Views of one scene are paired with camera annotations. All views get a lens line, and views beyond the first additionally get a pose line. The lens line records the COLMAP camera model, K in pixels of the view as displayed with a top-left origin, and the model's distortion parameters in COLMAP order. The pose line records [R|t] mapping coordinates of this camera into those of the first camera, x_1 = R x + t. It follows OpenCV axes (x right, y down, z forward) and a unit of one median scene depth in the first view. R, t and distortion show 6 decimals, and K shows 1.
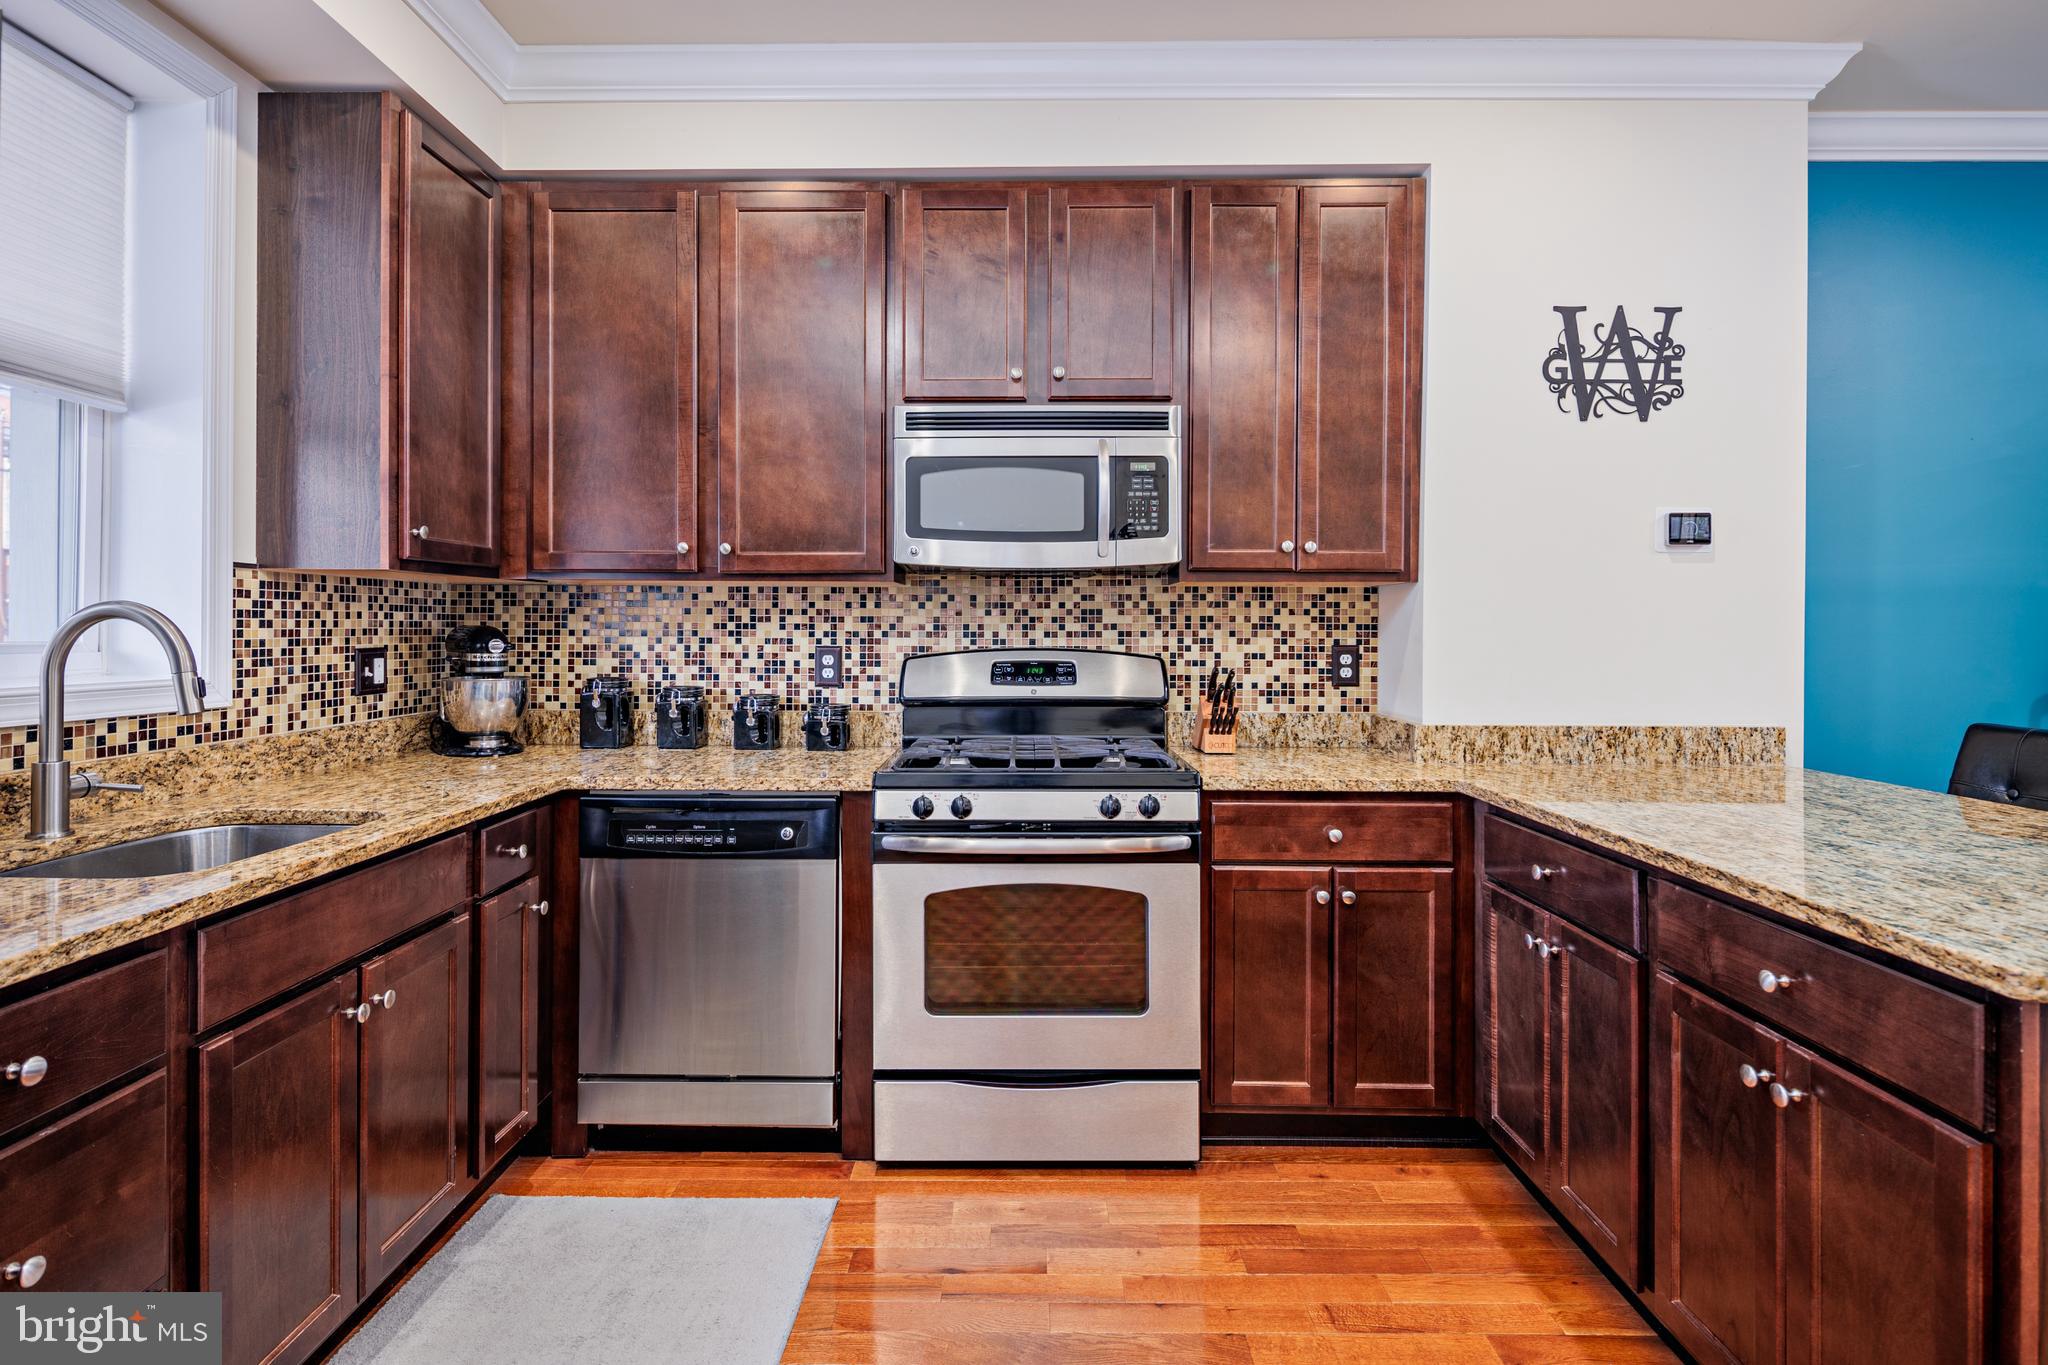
lens RADIAL K [[994.9, 0, 1015.3], [0, 994.9, 626.4], [0, 0, 1]] dist [0.006611, -0.005793]
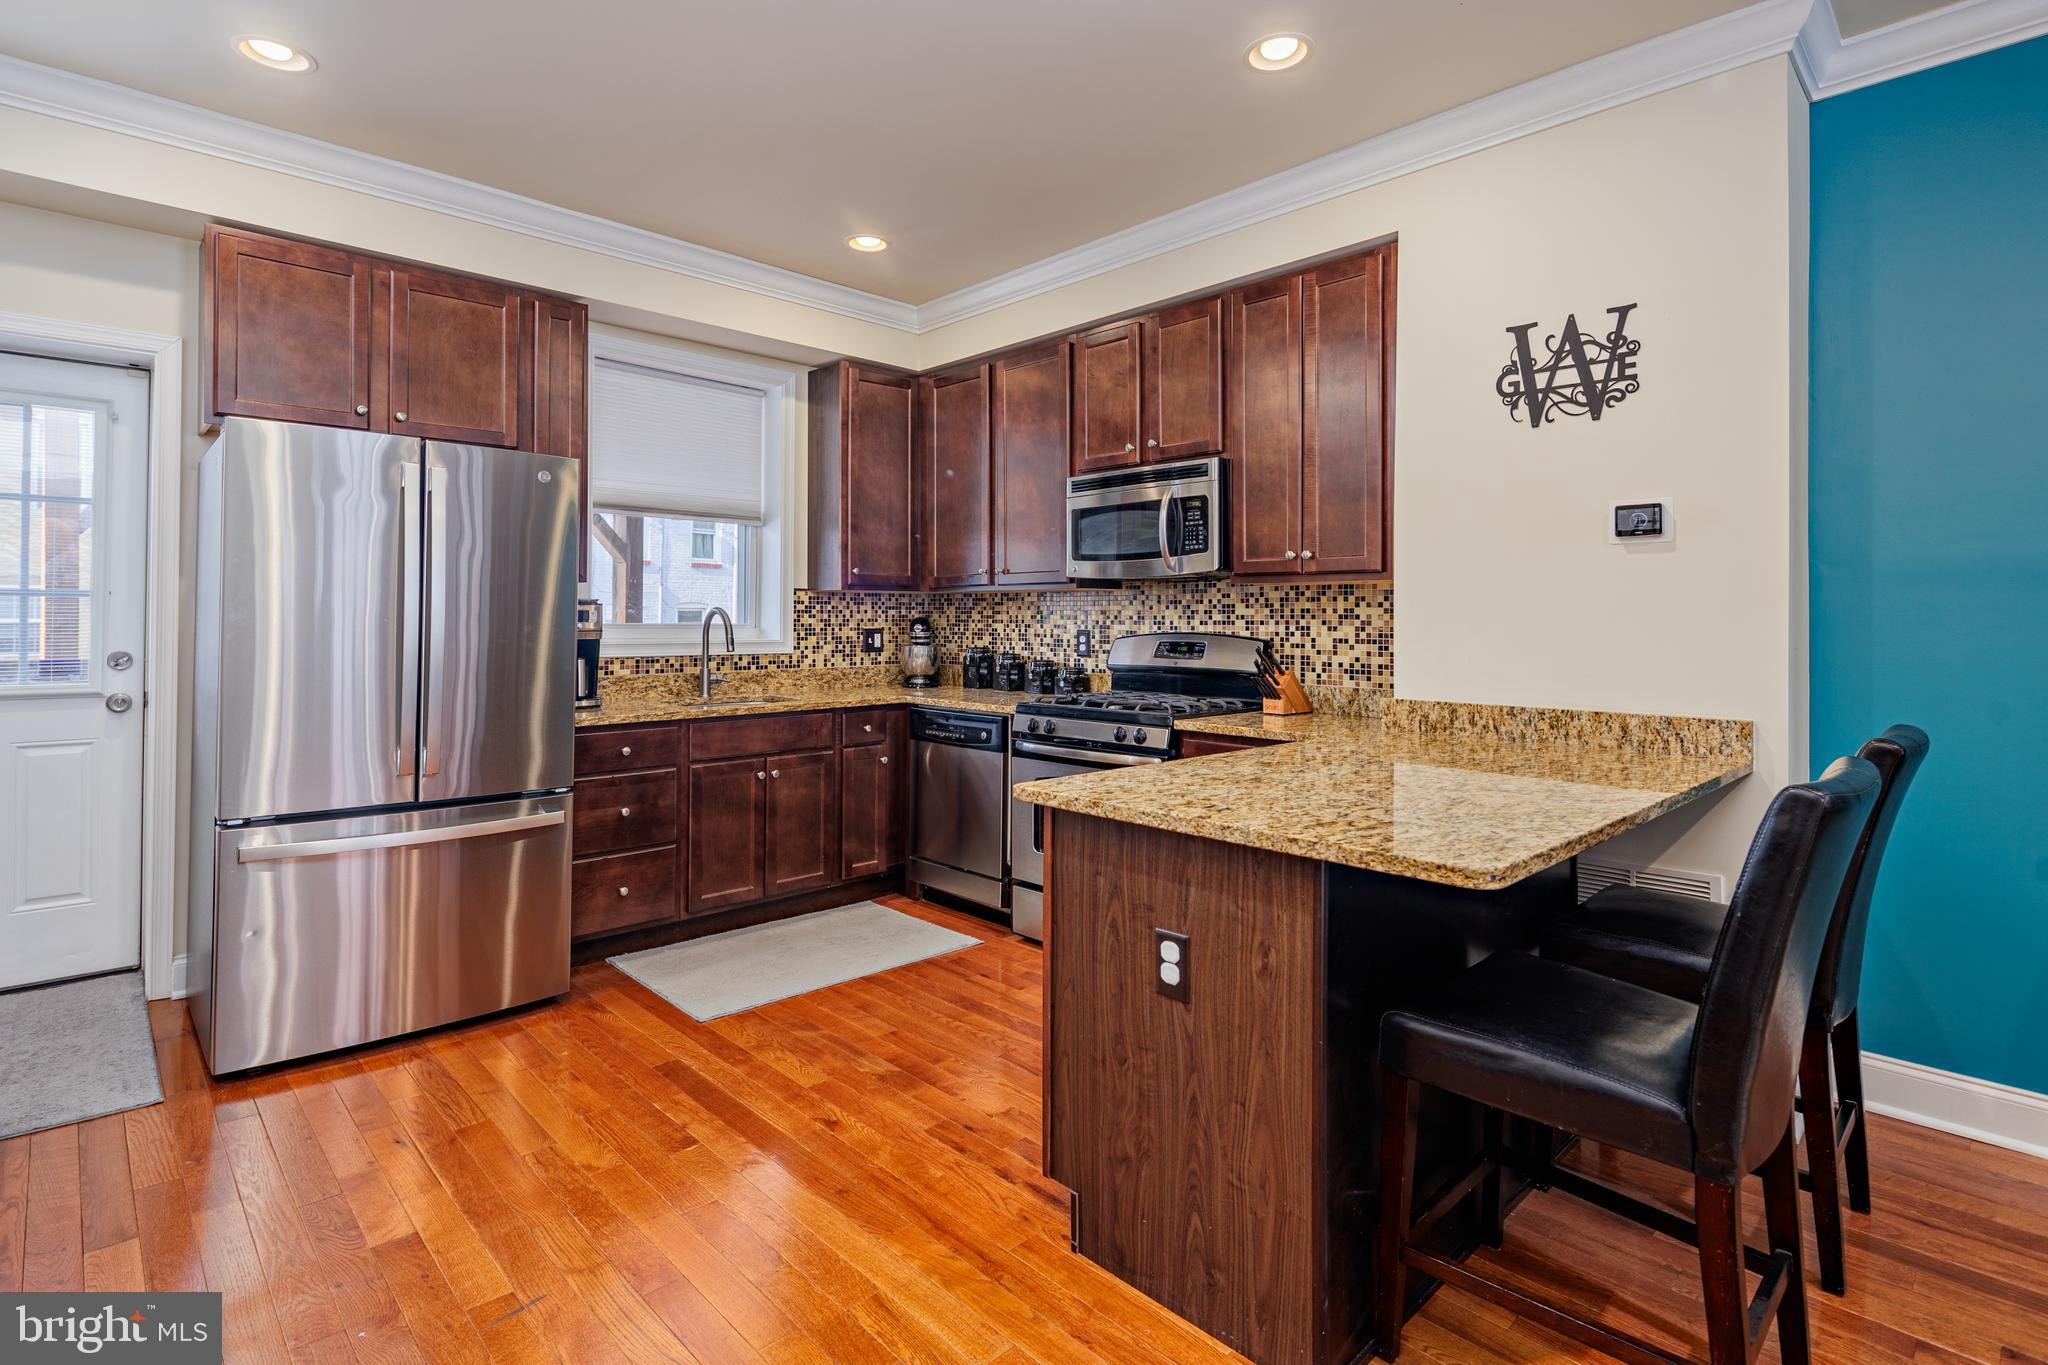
lens RADIAL K [[994.9, 0, 1015.3], [0, 994.9, 606.2], [0, 0, 1]] dist [0.006611, -0.005793]
pose [[0.699880, -0.009161, -0.714202, 0.959138], [0.000179, 0.999920, -0.012650, 0.002751], [0.714260, 0.008725, 0.699826, -0.167321]]
